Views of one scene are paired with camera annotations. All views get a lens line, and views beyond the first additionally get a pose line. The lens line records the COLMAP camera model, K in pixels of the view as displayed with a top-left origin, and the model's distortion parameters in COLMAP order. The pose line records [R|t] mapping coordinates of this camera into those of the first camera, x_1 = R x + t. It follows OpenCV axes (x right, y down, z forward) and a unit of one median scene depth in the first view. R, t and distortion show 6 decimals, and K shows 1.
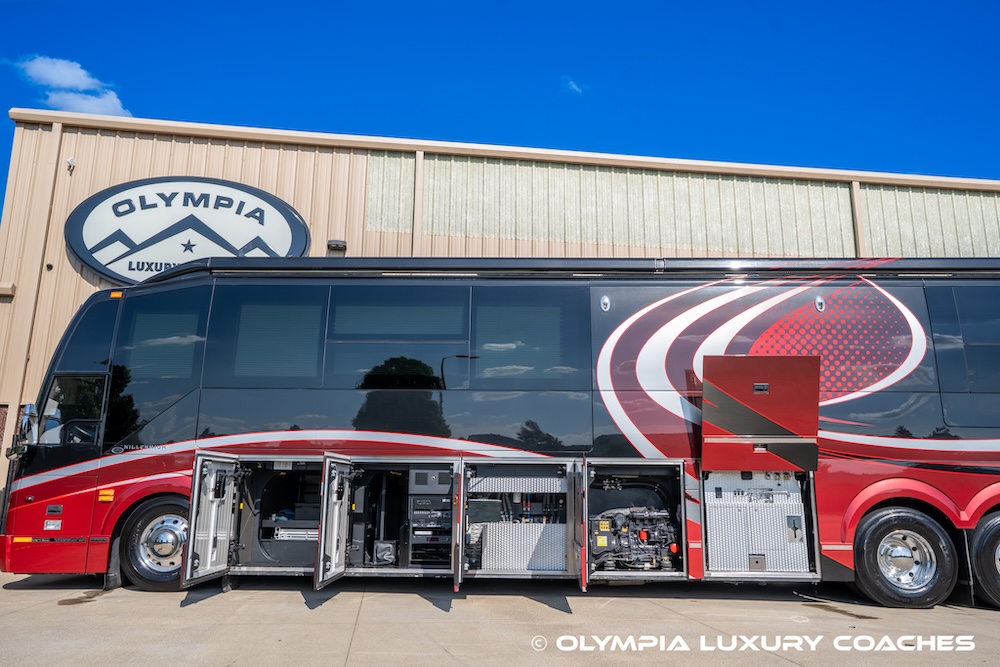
lens RADIAL K [[771.5, 0, 497.3], [0, 771.5, 311.3], [0, 0, 1]] dist [0.038906, 0.000330]
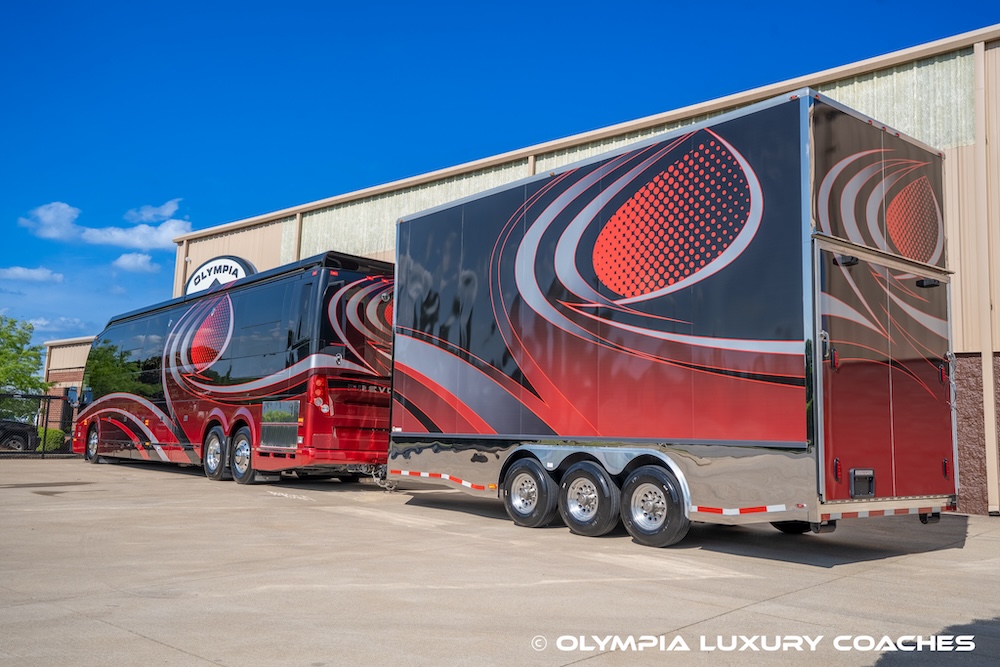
lens RADIAL K [[861.9, 0, 500.0], [0, 861.9, 333.5], [0, 0, 1]] dist [0.044690, 0.006341]
pose [[0.656334, -0.087427, -0.749388, 1.589486], [0.151799, 0.988254, 0.017655, 0.070050], [0.739042, -0.125344, 0.661895, 0.131055]]
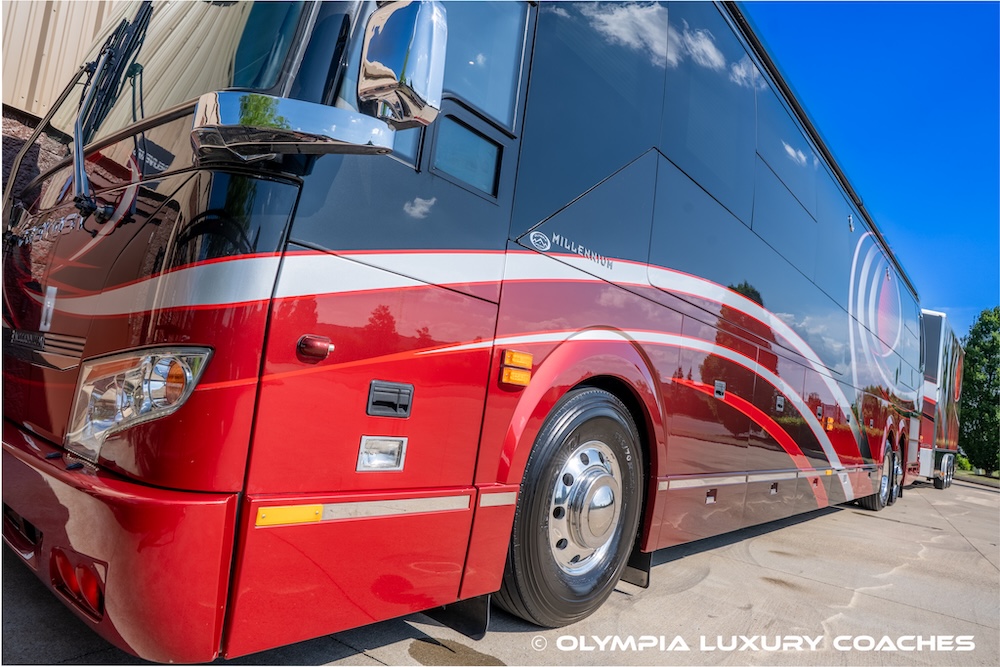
lens RADIAL K [[589.2, 0, 500.0], [0, 589.2, 333.5], [0, 0, 1]] dist [-0.029136, 0.000362]
pose [[0.644133, 0.144285, 0.751182, -0.454300], [-0.299793, 0.951100, 0.074385, 0.134629], [-0.703717, -0.273113, 0.655890, 0.553977]]
